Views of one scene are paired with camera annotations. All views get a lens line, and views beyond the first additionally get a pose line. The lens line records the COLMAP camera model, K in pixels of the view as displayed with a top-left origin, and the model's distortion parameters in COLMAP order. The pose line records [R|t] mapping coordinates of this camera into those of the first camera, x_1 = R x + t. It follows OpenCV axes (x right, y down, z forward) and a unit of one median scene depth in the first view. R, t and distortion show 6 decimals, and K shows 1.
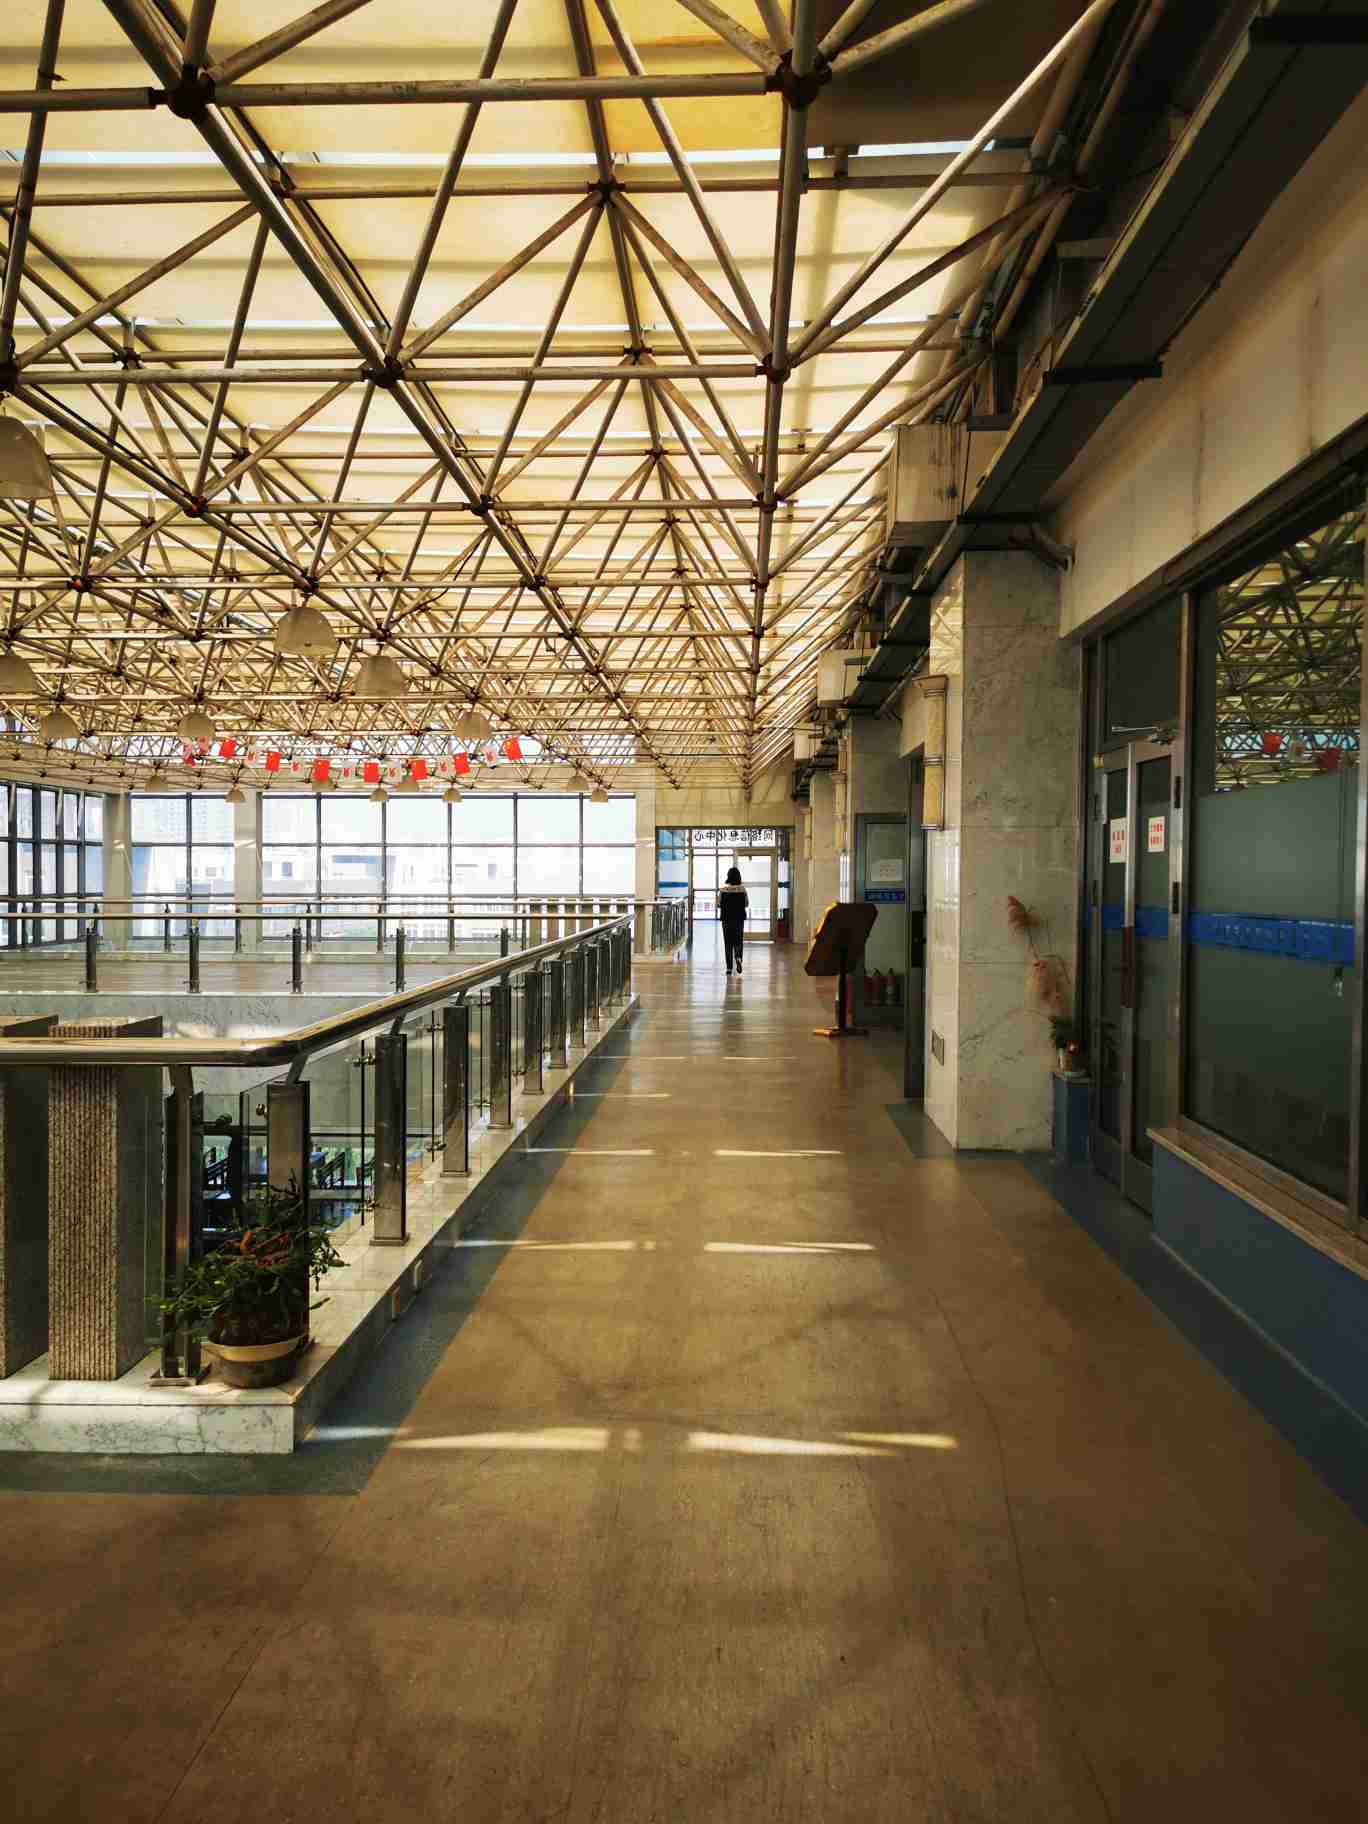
lens RADIAL K [[1451.6, 0, 684.0], [0, 1451.6, 912.0], [0, 0, 1]] dist [0.062873, -0.090280]
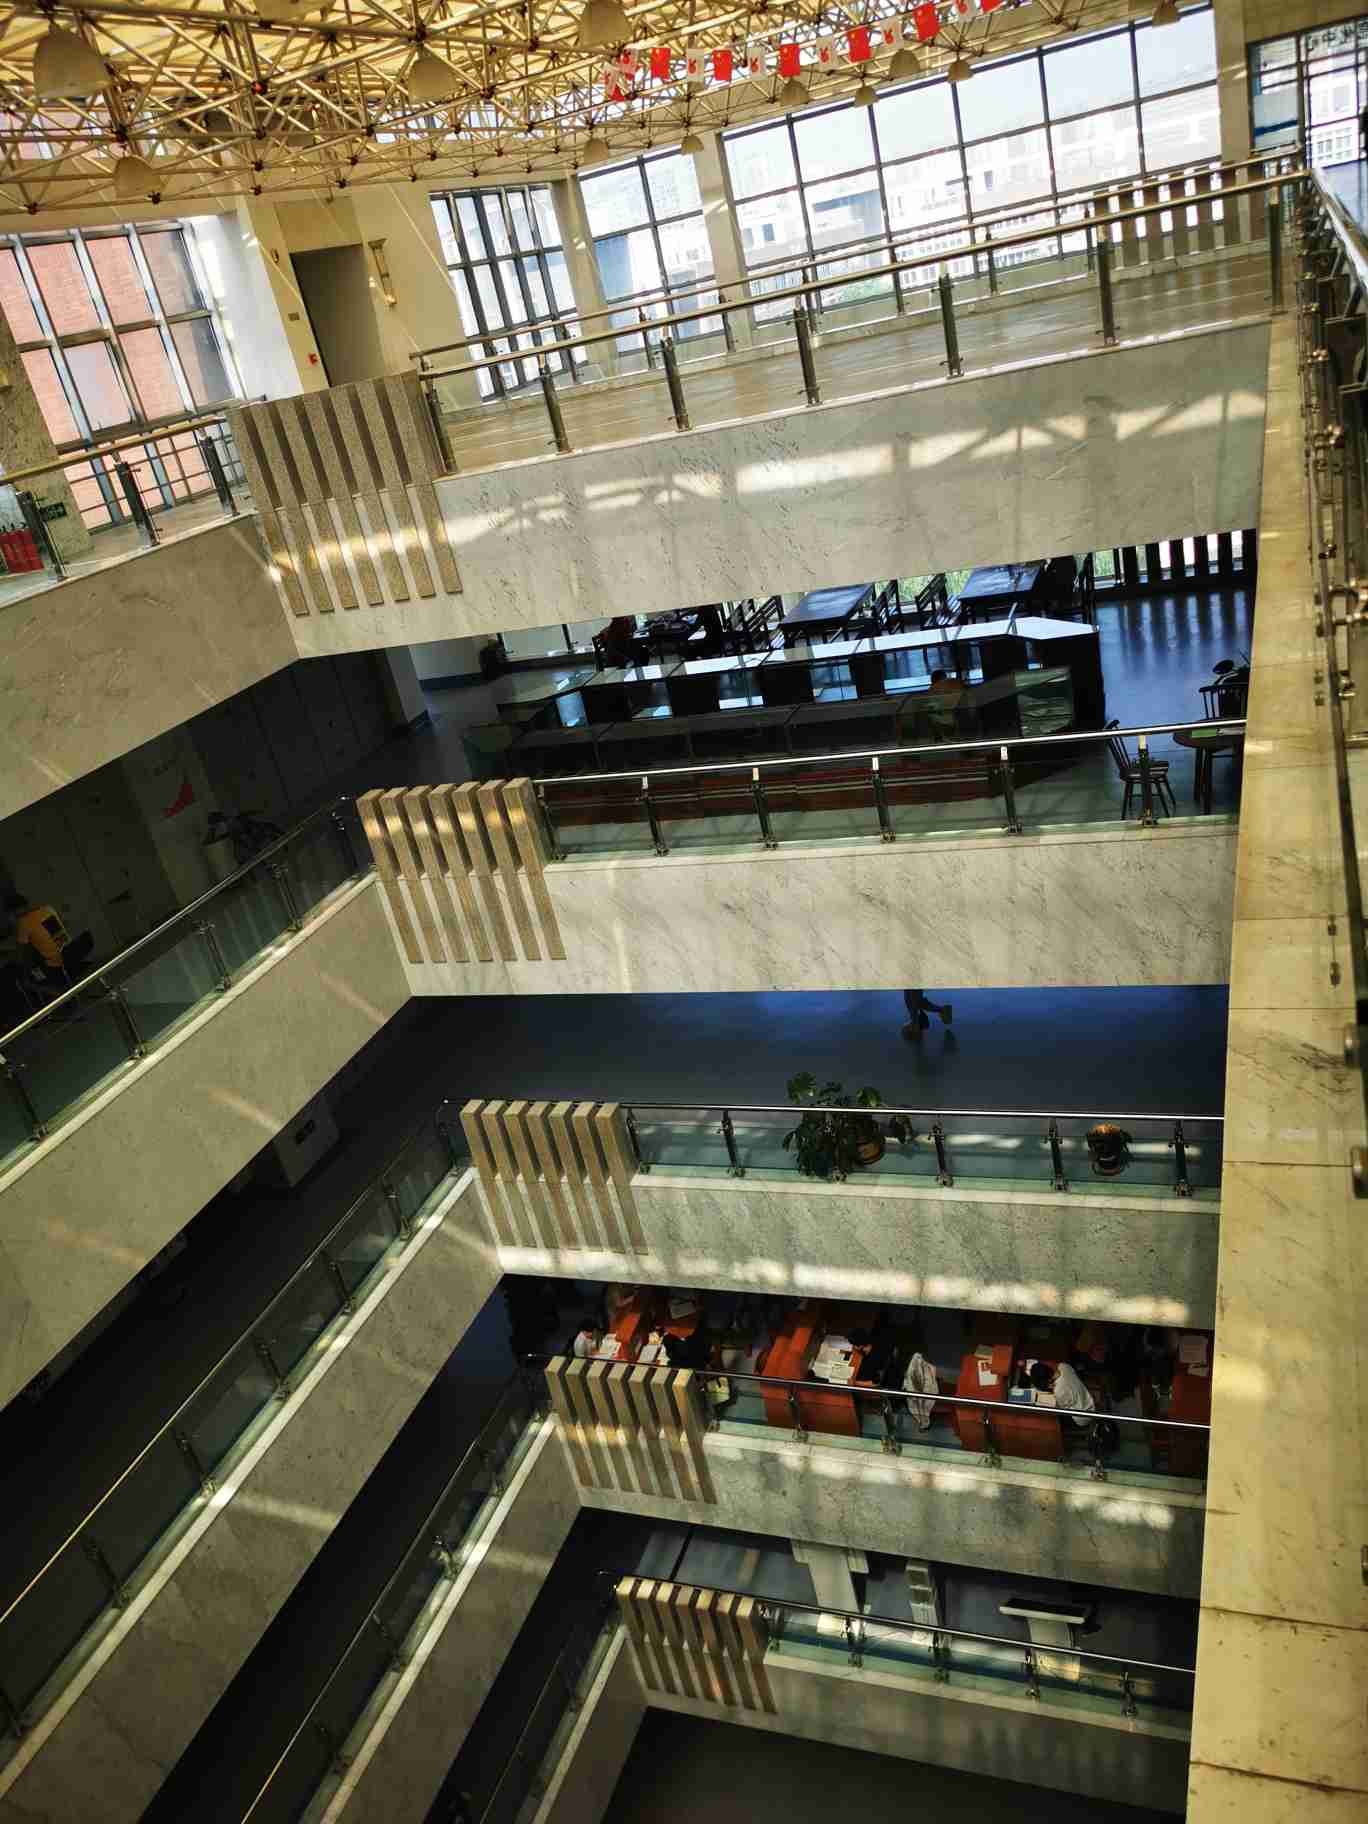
lens RADIAL K [[1451.6, 0, 684.0], [0, 1451.6, 912.0], [0, 0, 1]] dist [0.062873, -0.090280]
pose [[0.926630, -0.060513, -0.371072, -0.035007], [0.209178, 0.903082, 0.375083, -0.001496], [0.312411, -0.425183, 0.849481, 0.125318]]
